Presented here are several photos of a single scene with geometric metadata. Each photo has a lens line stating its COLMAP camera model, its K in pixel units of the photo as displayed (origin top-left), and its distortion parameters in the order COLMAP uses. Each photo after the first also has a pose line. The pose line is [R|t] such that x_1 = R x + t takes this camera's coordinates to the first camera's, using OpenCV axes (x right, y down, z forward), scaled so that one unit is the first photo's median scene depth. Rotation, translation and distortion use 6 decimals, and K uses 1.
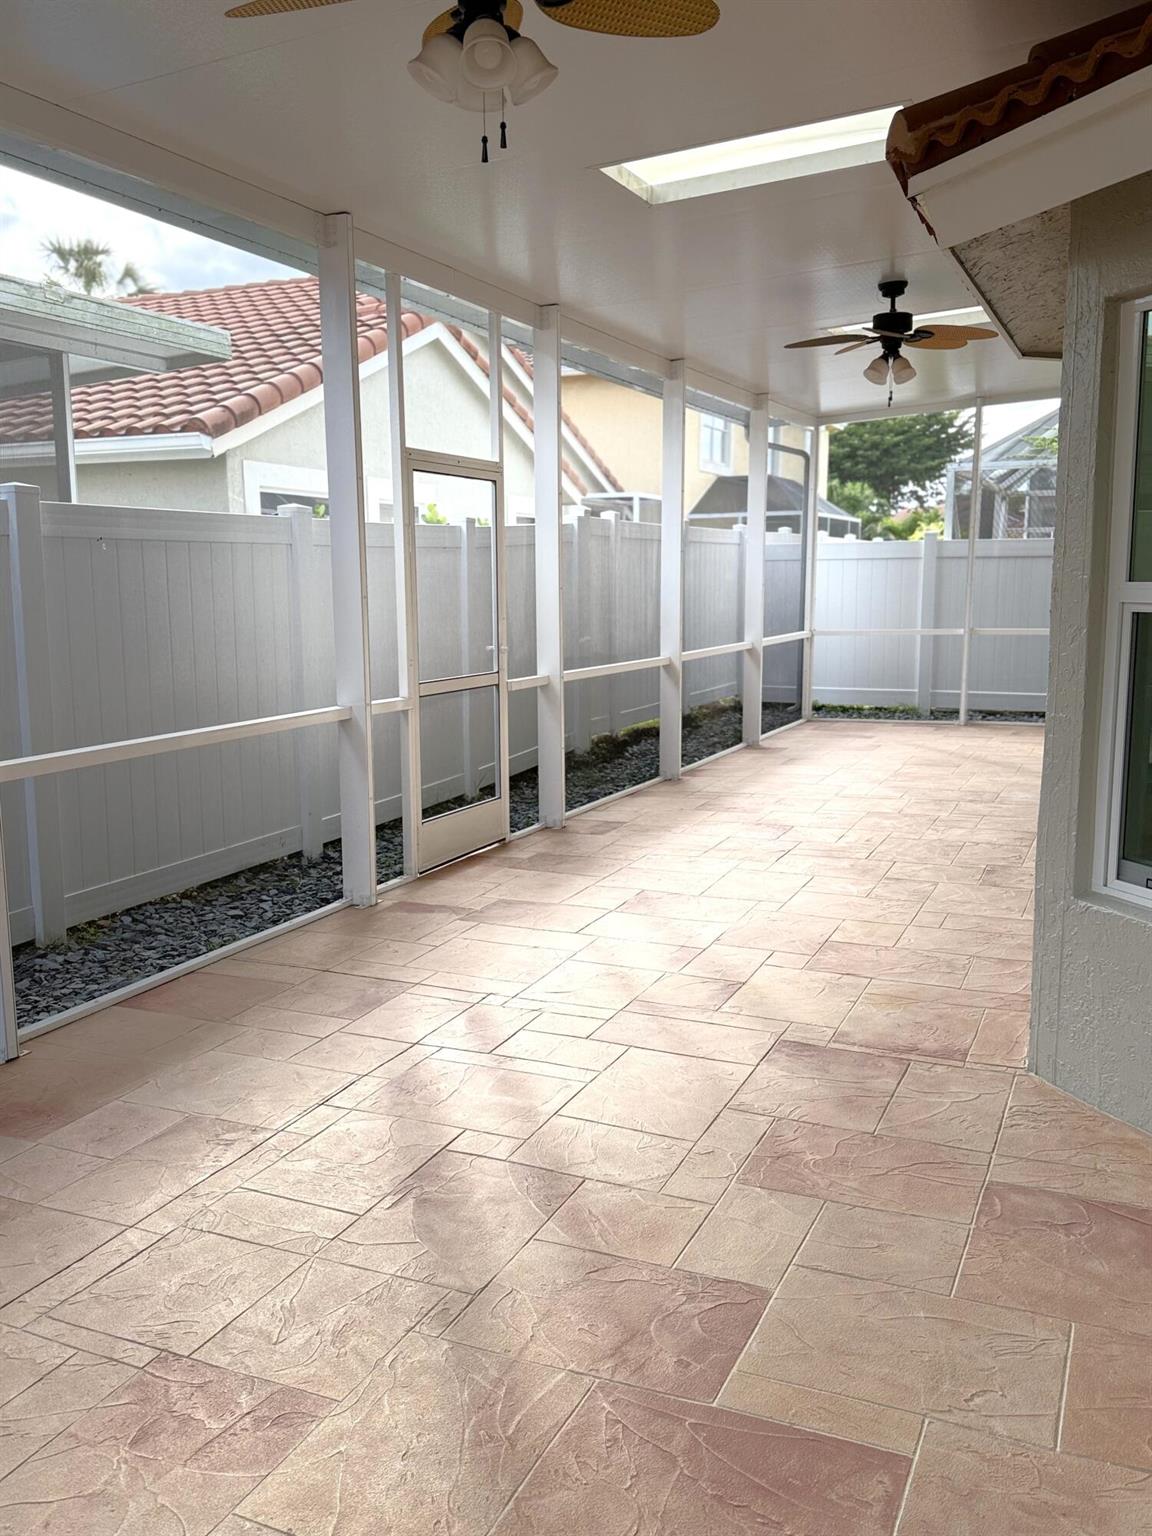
lens RADIAL K [[1244.9, 0, 576.0], [0, 1244.9, 768.0], [0, 0, 1]] dist [0.160048, -0.277161]
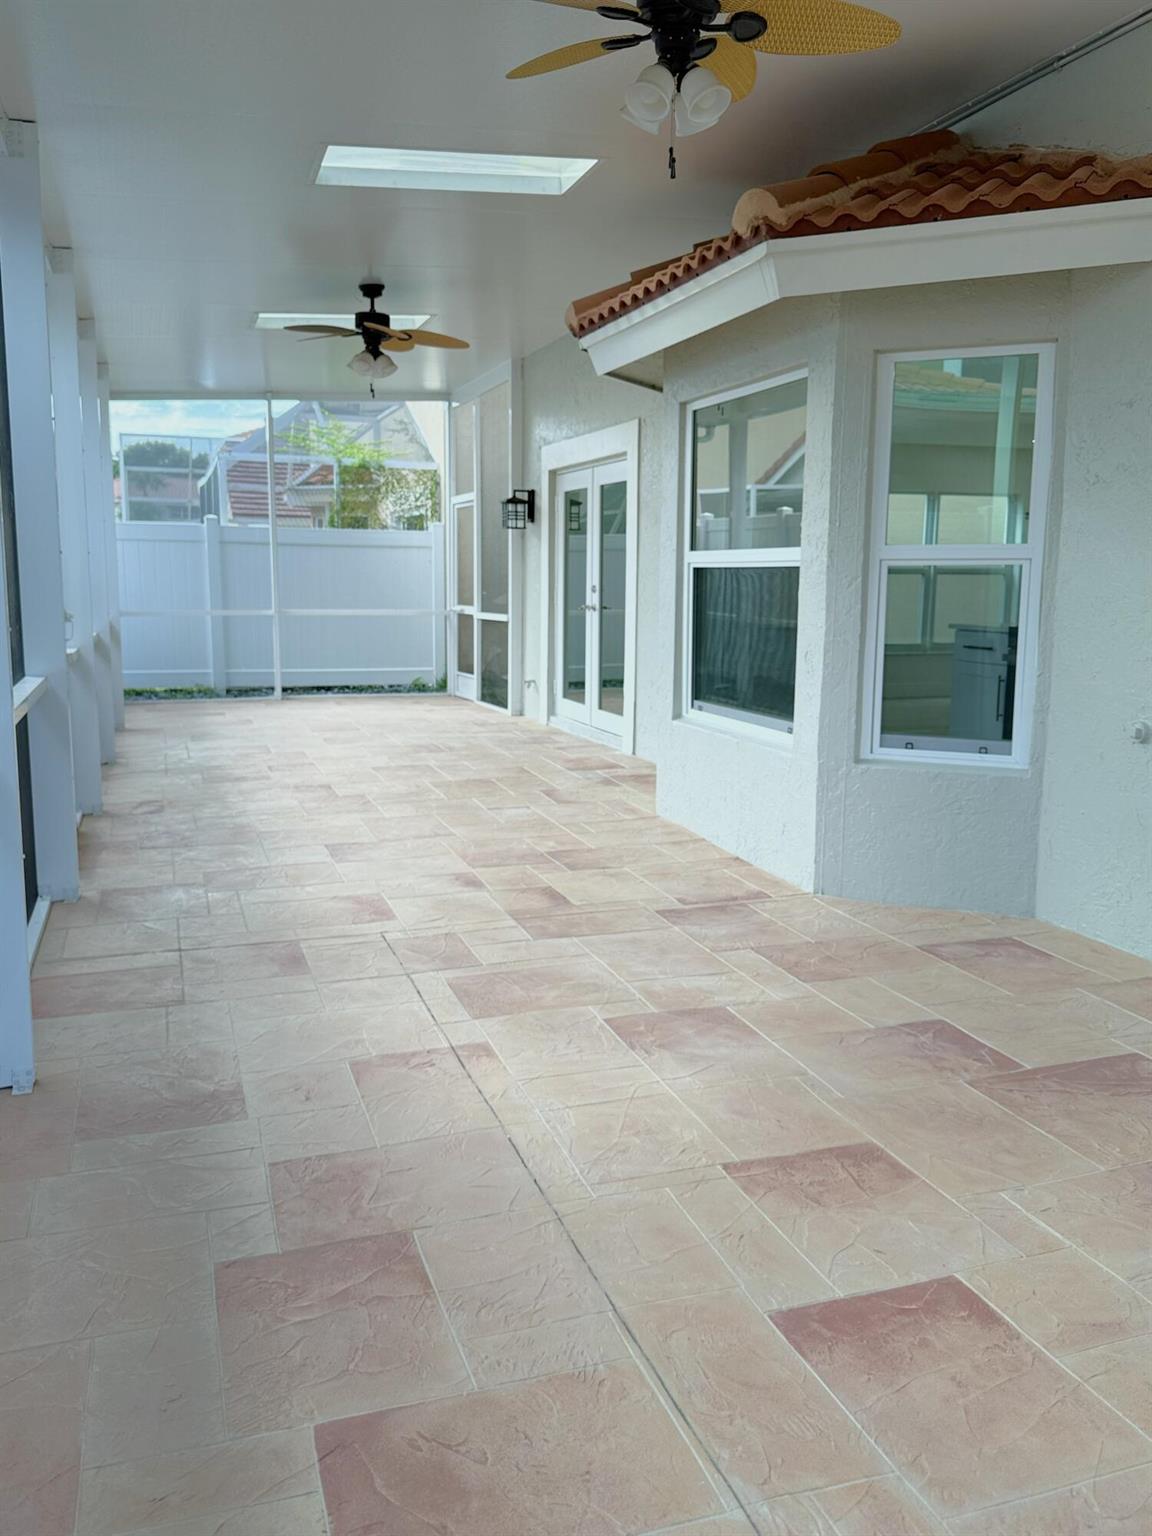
lens RADIAL K [[1244.9, 0, 576.0], [0, 1244.9, 768.0], [0, 0, 1]] dist [0.160048, -0.277161]
pose [[0.743860, -0.090938, 0.662119, -0.392643], [0.089578, 0.995327, 0.036065, 0.013500], [-0.662305, 0.032484, 0.748530, 0.068435]]
